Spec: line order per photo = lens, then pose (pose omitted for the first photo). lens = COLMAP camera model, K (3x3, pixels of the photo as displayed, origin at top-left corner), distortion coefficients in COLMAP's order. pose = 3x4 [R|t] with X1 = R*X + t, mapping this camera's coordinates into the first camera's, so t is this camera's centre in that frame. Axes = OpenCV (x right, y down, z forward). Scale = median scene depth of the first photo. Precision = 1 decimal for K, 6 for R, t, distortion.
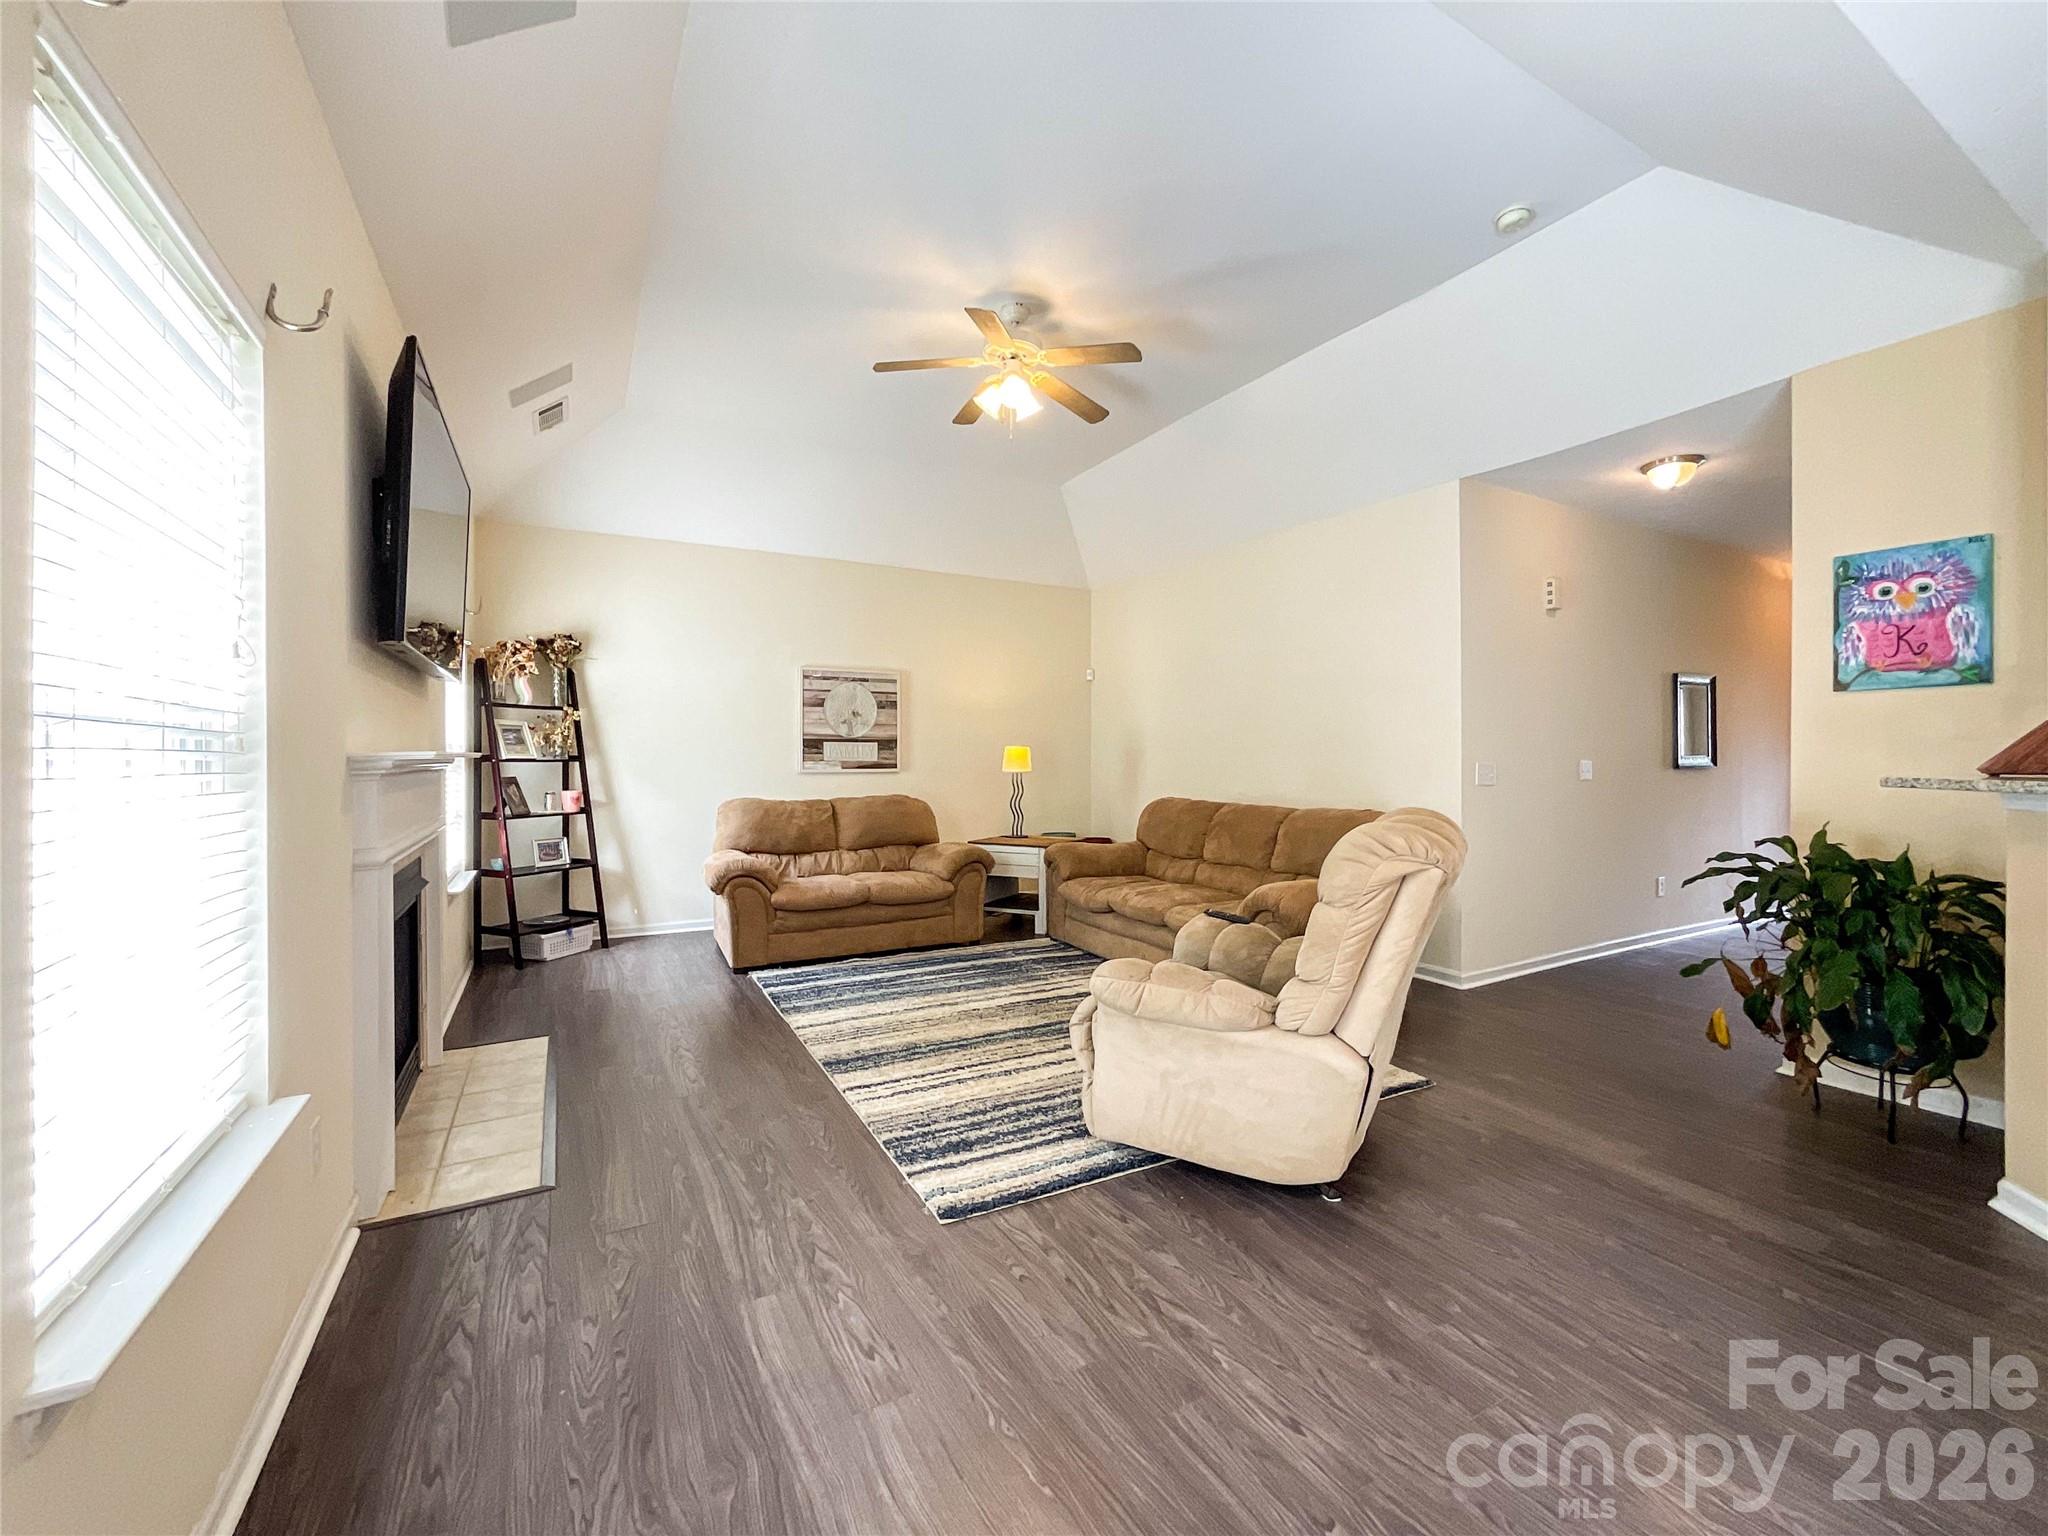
lens RADIAL K [[841.4, 0, 1034.1], [0, 841.4, 761.6], [0, 0, 1]] dist [-0.013646, 0.000057]
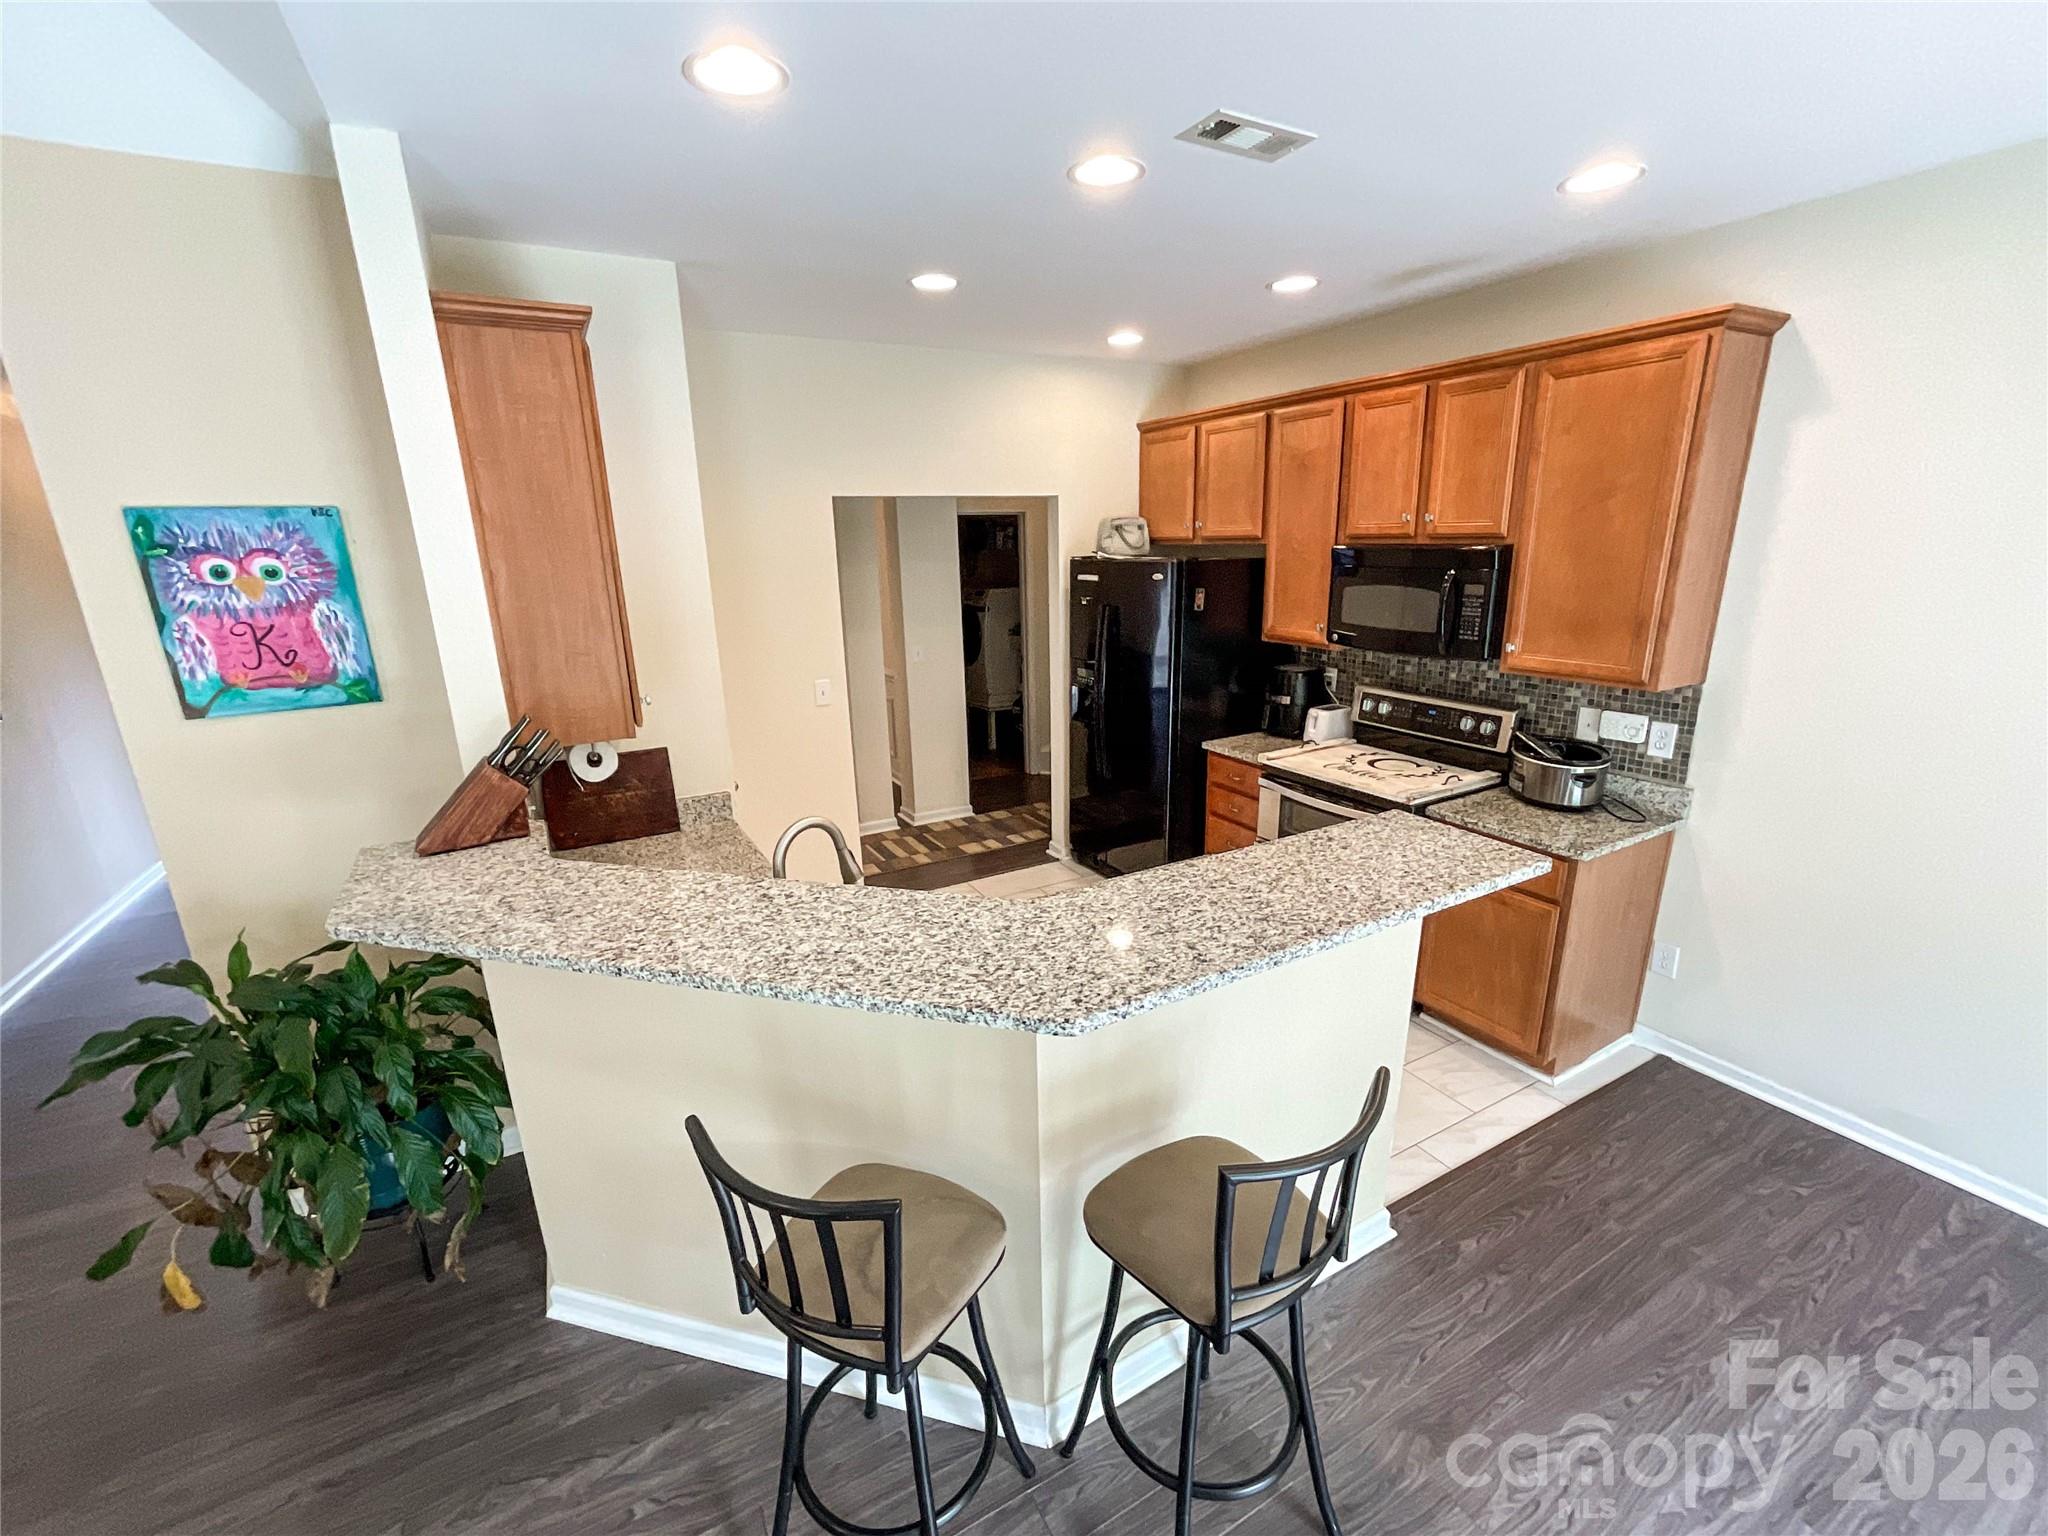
lens RADIAL K [[853.6, 0, 1019.2], [0, 853.6, 788.9], [0, 0, 1]] dist [-0.008104, 0.000106]
pose [[0.014369, -0.284223, 0.958651, 0.284234], [0.030962, 0.958416, 0.283689, -0.187942], [-0.999417, 0.025605, 0.022571, 0.295759]]
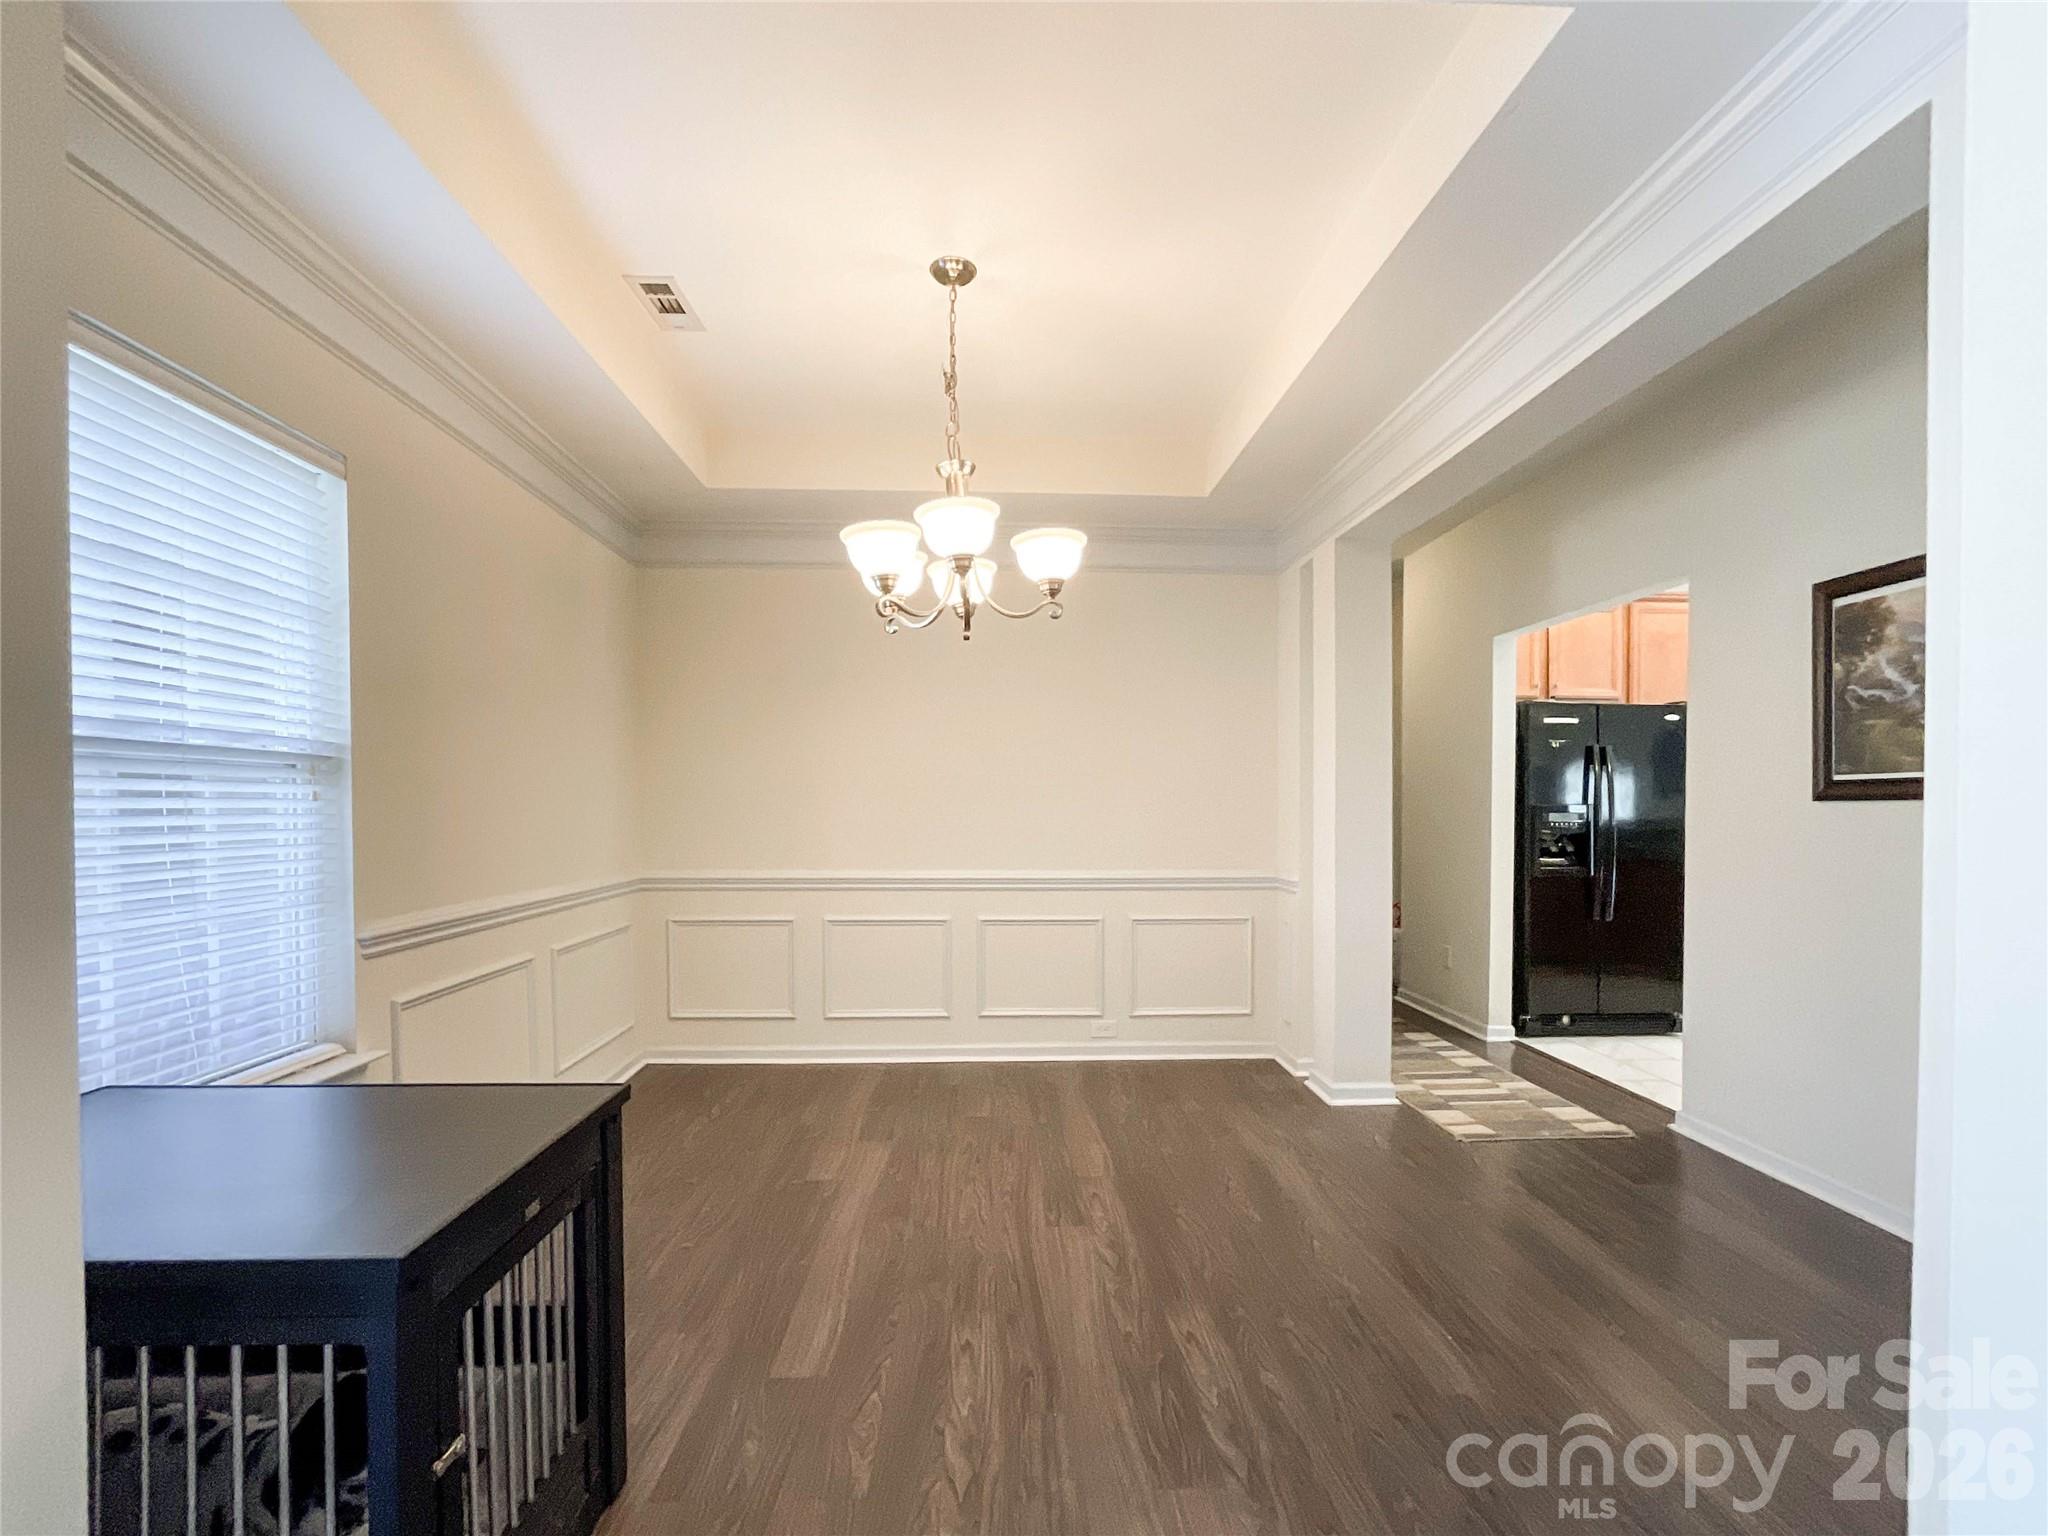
lens RADIAL K [[870.4, 0, 1017.4], [0, 870.4, 814.3], [0, 0, 1]] dist [-0.001728, -0.000166]
pose [[-0.894195, -0.009982, 0.447566, 1.786305], [-0.002595, 0.999850, 0.017116, -0.001215], [-0.447670, 0.014143, -0.894087, 1.769983]]
